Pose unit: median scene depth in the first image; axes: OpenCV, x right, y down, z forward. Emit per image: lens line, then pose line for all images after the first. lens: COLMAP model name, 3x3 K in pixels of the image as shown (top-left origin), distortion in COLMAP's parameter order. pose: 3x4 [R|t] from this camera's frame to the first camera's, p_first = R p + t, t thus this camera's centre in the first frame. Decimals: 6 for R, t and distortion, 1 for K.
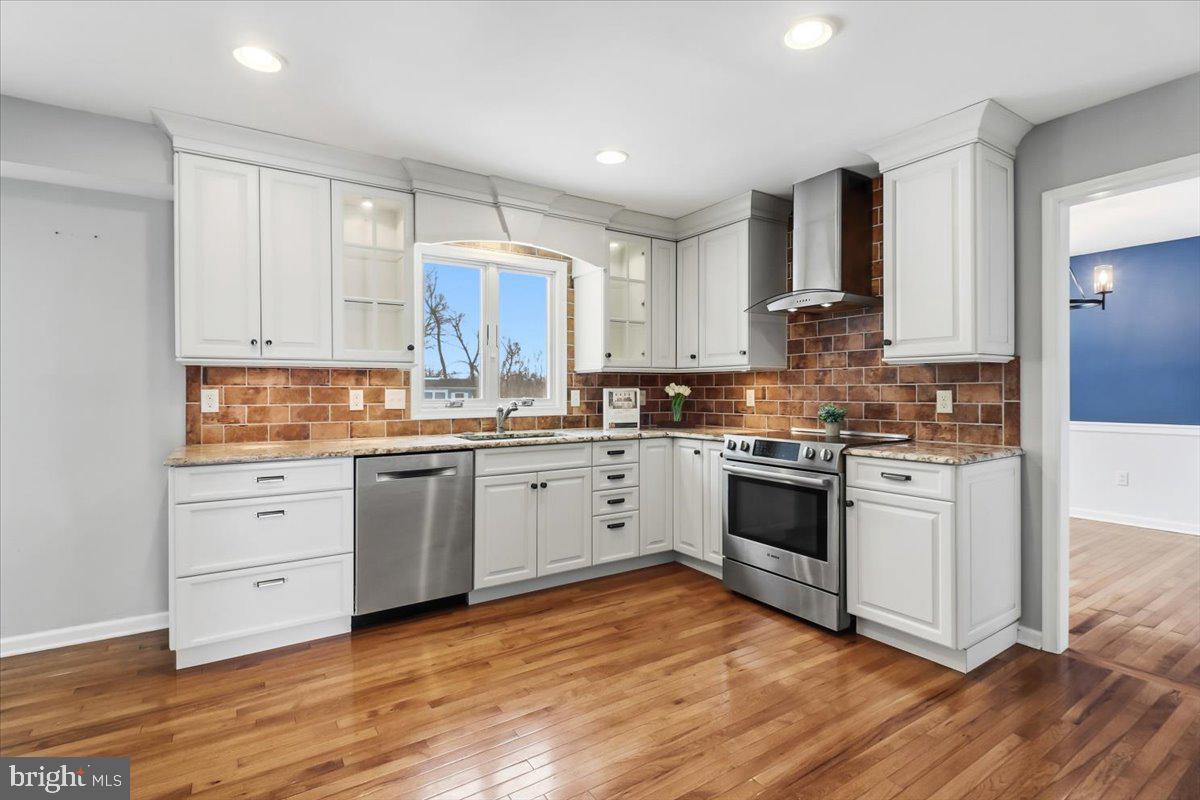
lens RADIAL K [[563.6, 0, 595.5], [0, 563.6, 392.1], [0, 0, 1]] dist [0.020712, -0.014756]
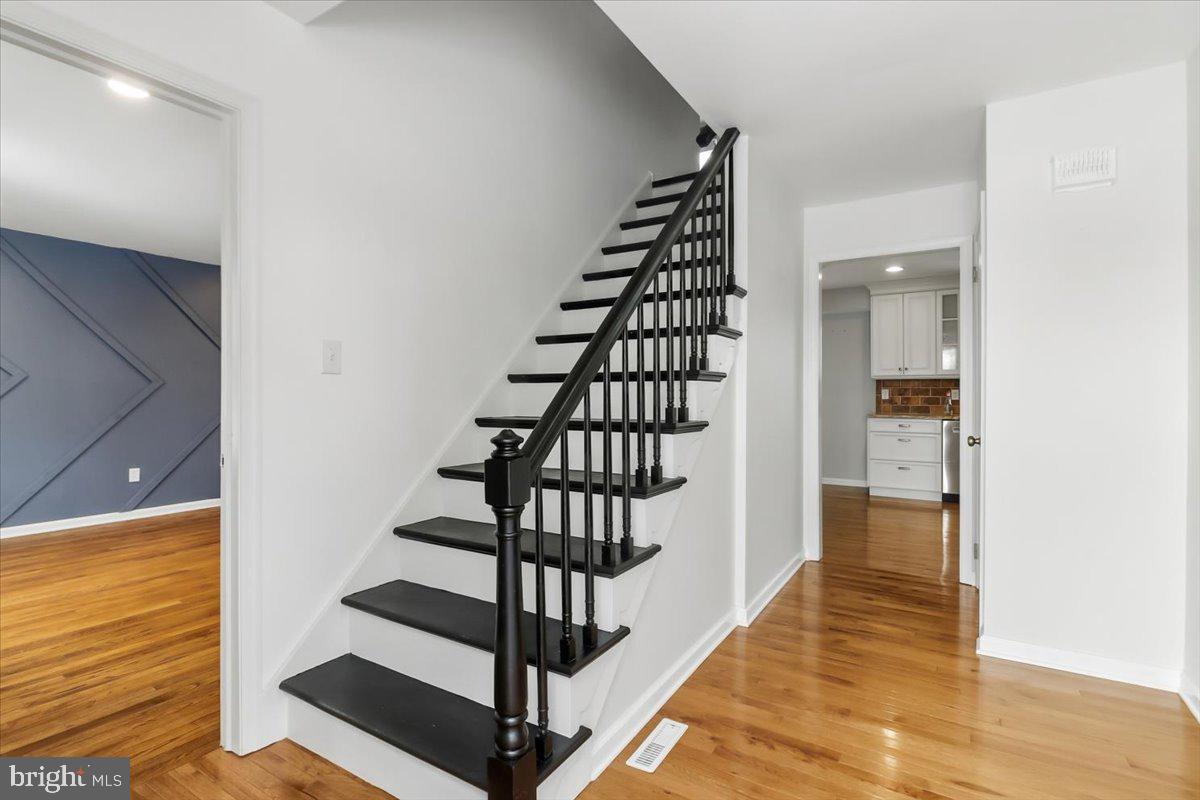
lens RADIAL K [[563.6, 0, 595.5], [0, 563.6, 392.1], [0, 0, 1]] dist [0.020712, -0.014756]
pose [[0.416672, -0.001105, -0.909056, 0.959189], [0.000874, 0.999999, -0.000815, 0.007363], [0.909057, -0.000455, 0.416672, -1.074538]]
